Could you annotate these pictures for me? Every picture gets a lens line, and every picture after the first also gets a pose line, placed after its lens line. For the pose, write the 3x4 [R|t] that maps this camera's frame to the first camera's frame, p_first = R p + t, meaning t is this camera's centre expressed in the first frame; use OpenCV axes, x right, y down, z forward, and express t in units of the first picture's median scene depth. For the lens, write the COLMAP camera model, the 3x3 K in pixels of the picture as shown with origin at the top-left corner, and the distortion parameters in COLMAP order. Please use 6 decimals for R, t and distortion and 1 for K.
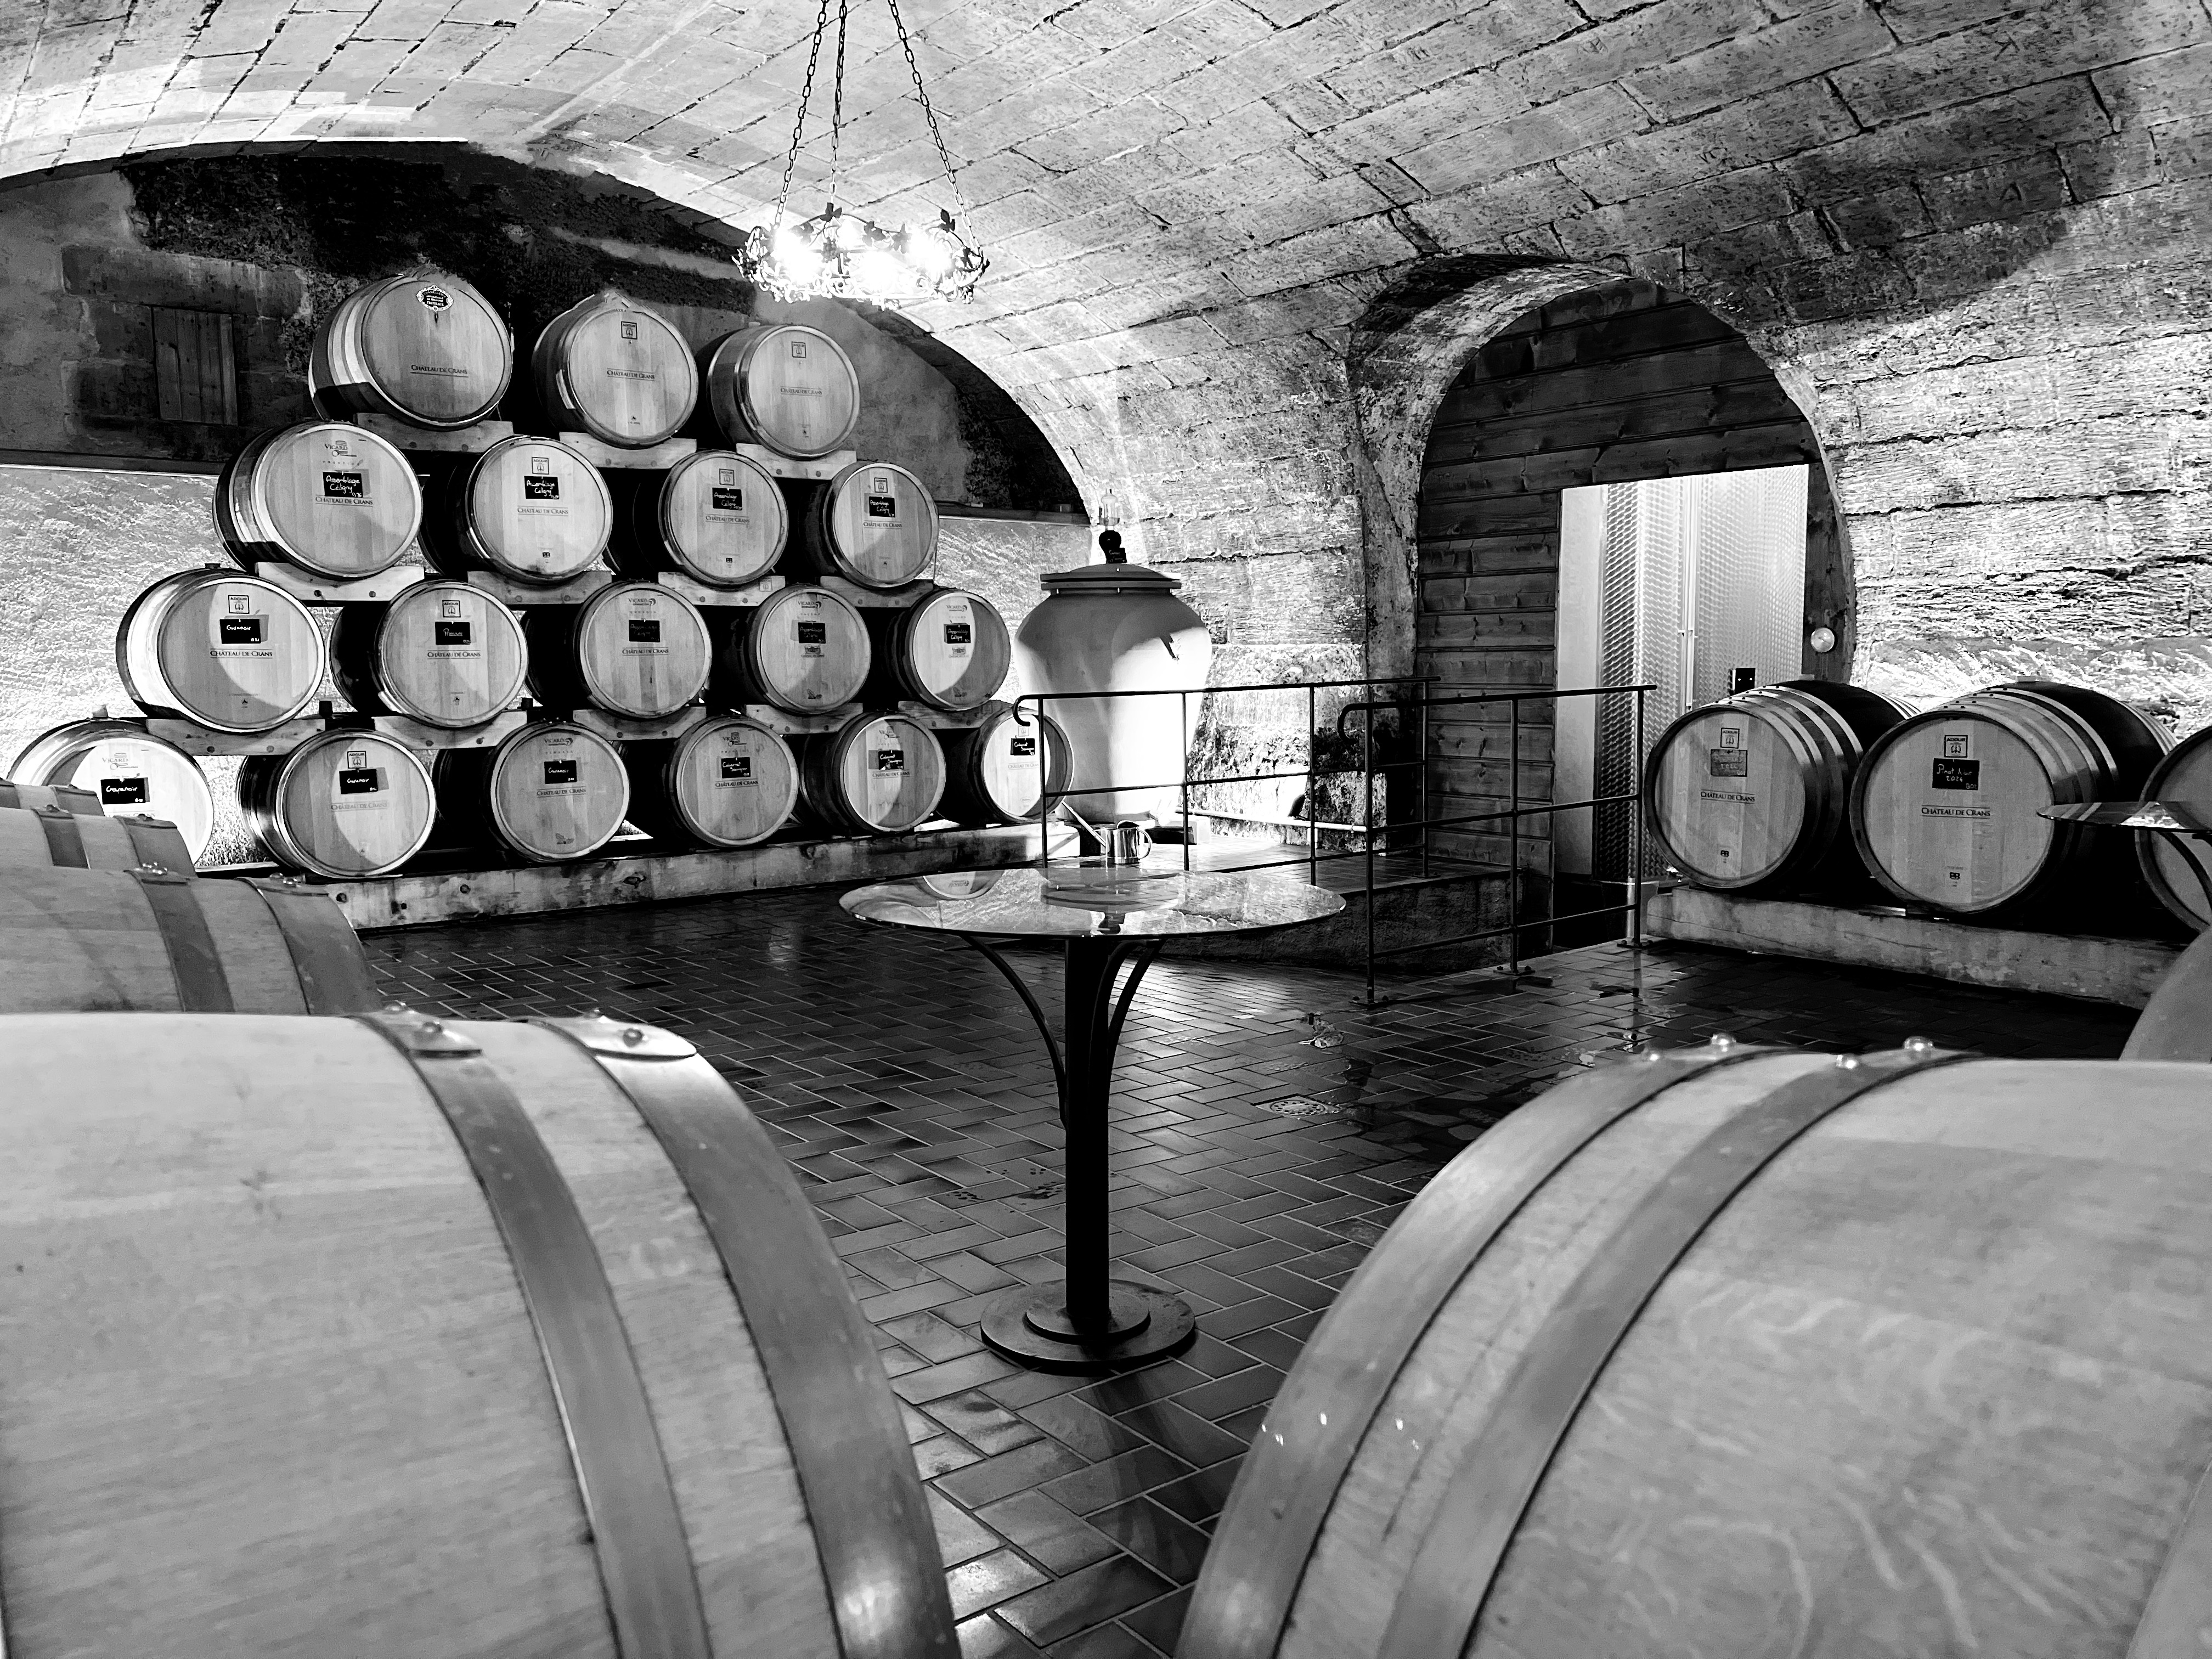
lens RADIAL K [[1662.0, 0, 1106.0], [0, 1662.0, 829.5], [0, 0, 1]] dist [0.097281, -0.161009]
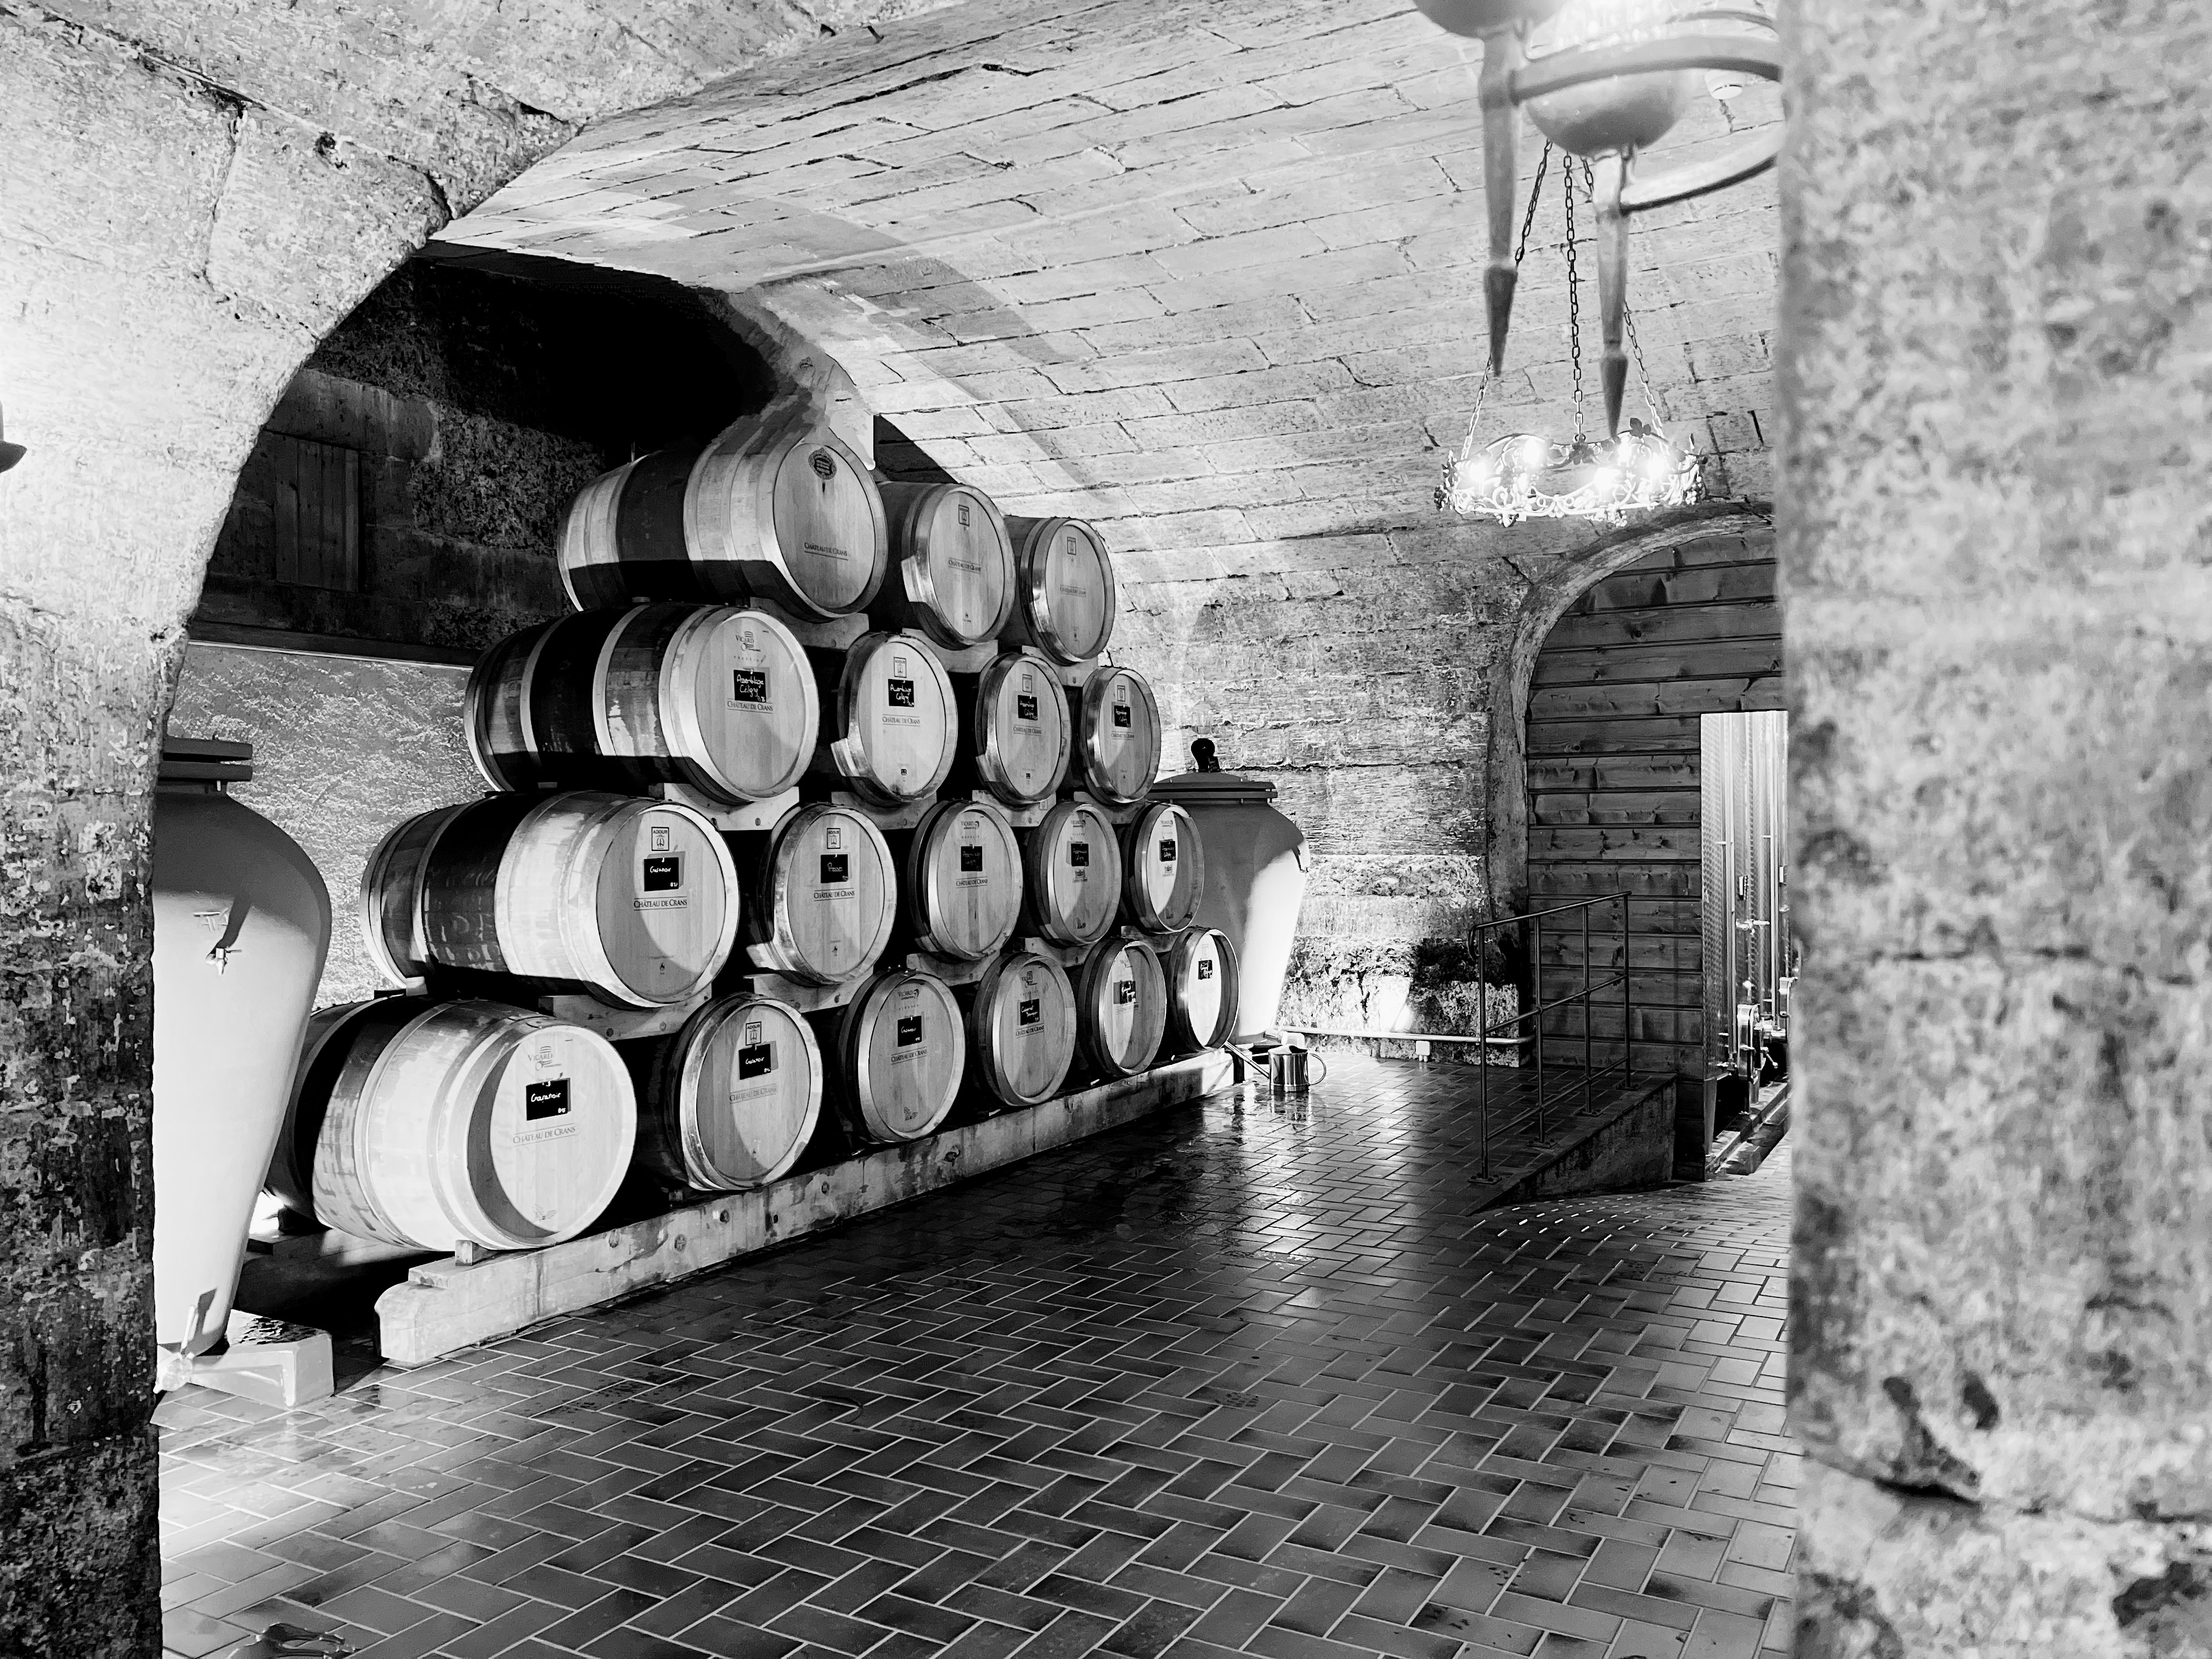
lens RADIAL K [[1643.9, 0, 1106.0], [0, 1643.9, 829.5], [0, 0, 1]] dist [0.191539, -0.496724]
pose [[0.917325, -0.003834, 0.398120, -0.500251], [0.045792, 0.994334, -0.095937, -0.045063], [-0.395496, 0.106236, 0.912303, 0.186499]]
